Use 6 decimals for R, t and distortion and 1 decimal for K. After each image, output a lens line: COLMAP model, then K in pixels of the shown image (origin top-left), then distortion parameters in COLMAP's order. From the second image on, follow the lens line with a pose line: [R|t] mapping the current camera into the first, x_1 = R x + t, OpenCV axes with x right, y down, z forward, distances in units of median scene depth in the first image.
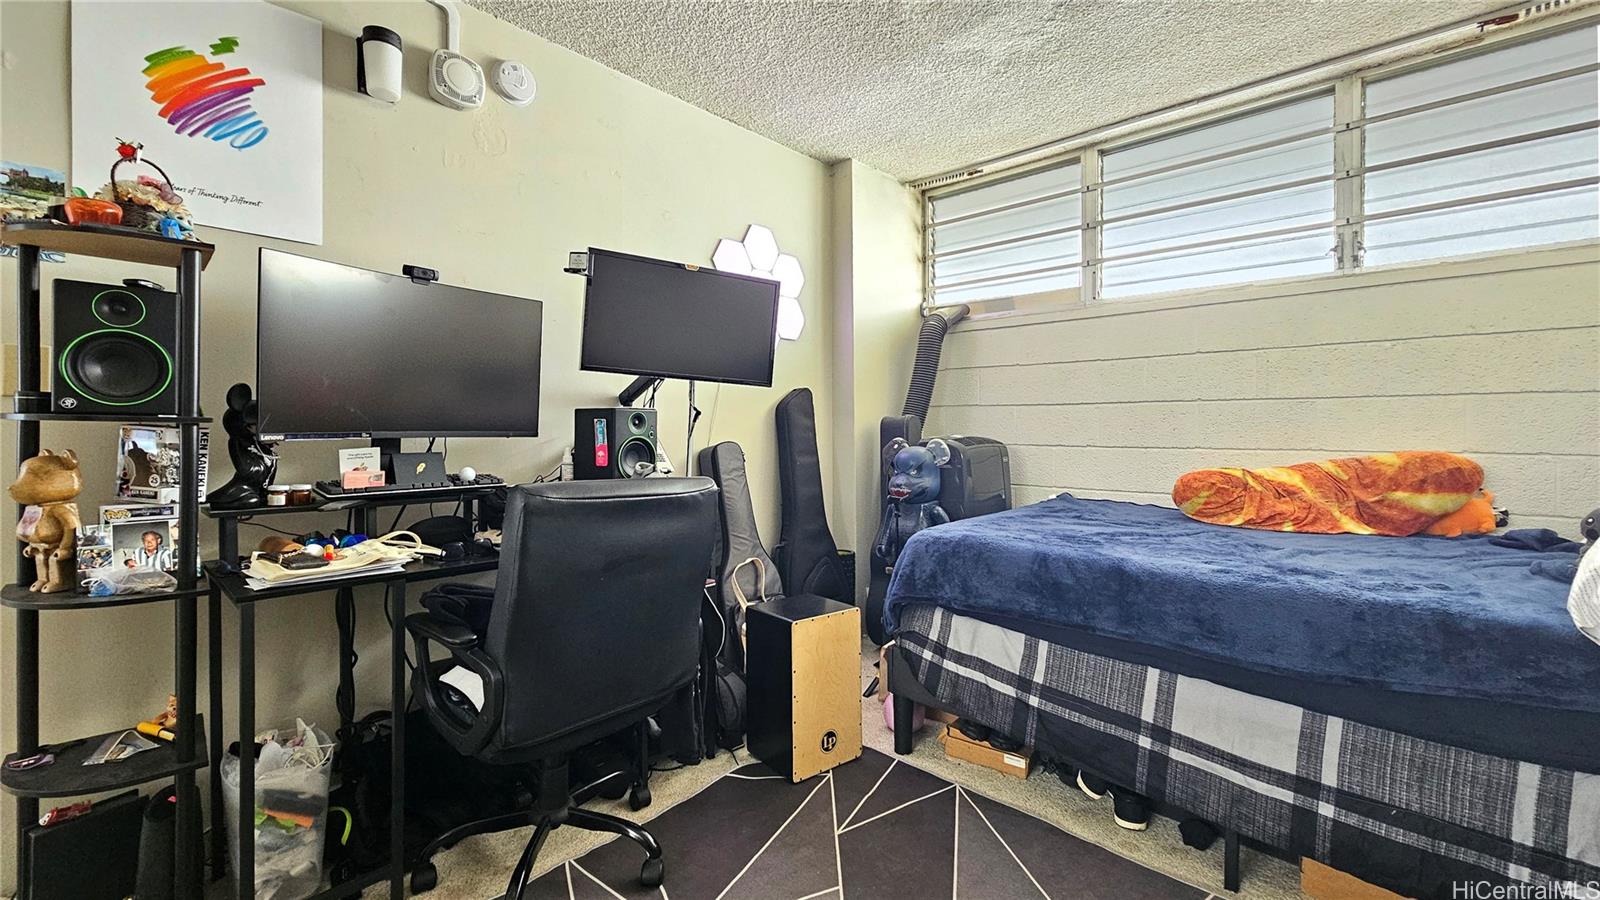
lens RADIAL K [[654.7, 0, 794.5], [0, 654.7, 462.6], [0, 0, 1]] dist [0.001093, -0.000051]
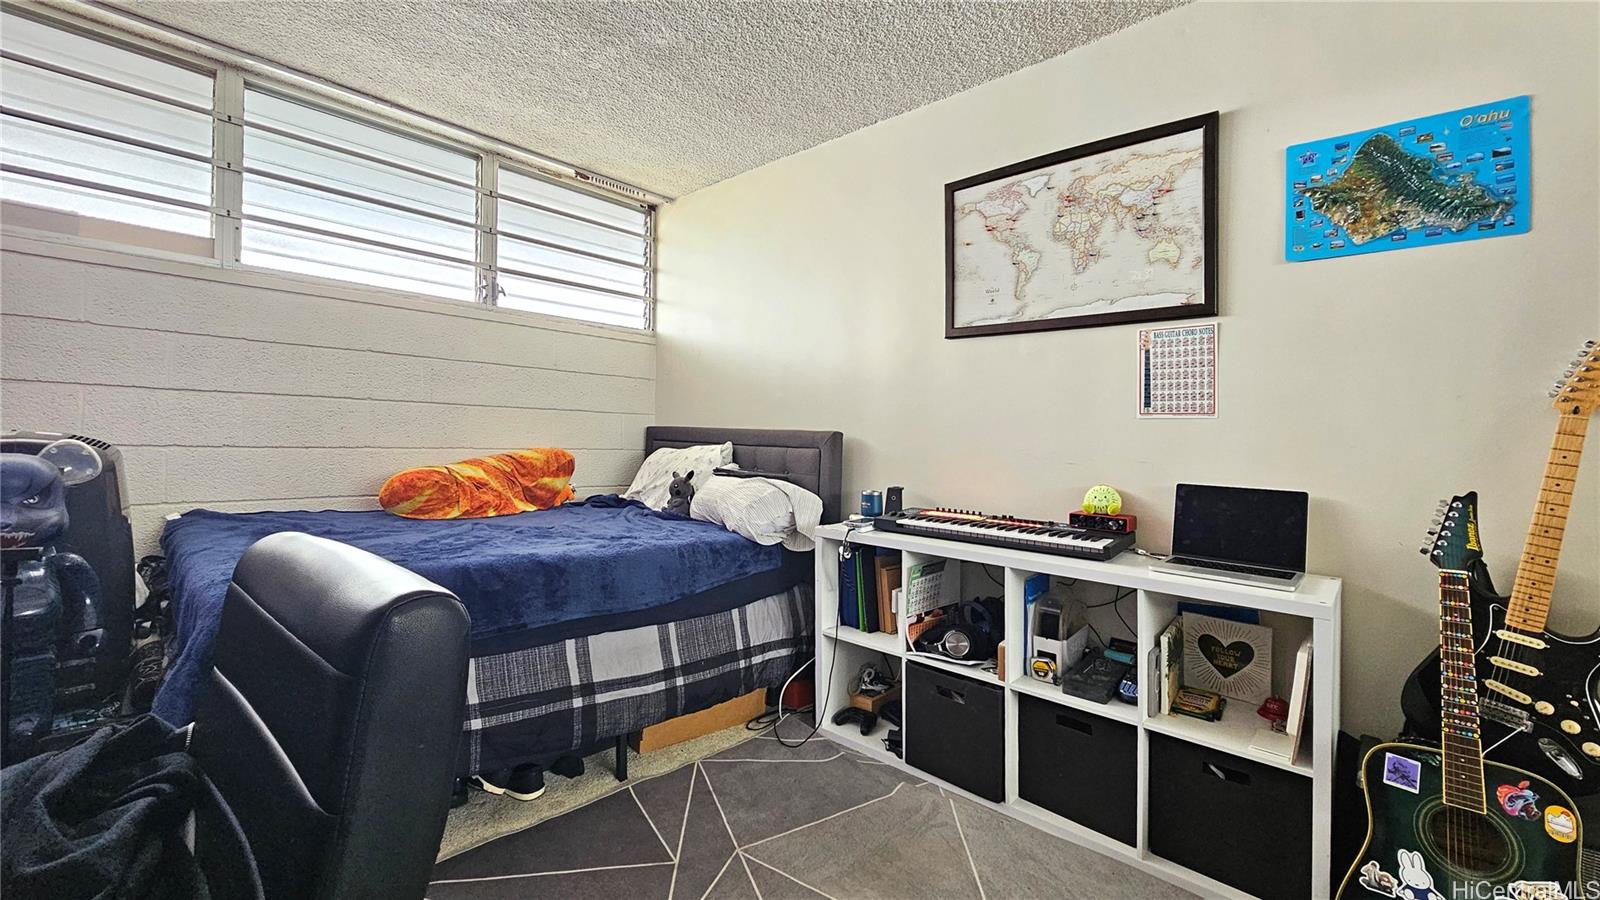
lens RADIAL K [[663.7, 0, 808.7], [0, 663.7, 445.6], [0, 0, 1]] dist [-0.000736, -0.000176]
pose [[-0.007108, -0.015890, 0.999848, -0.492271], [0.019090, 0.999689, 0.016023, -0.035855], [-0.999793, 0.019201, -0.006802, 0.437161]]
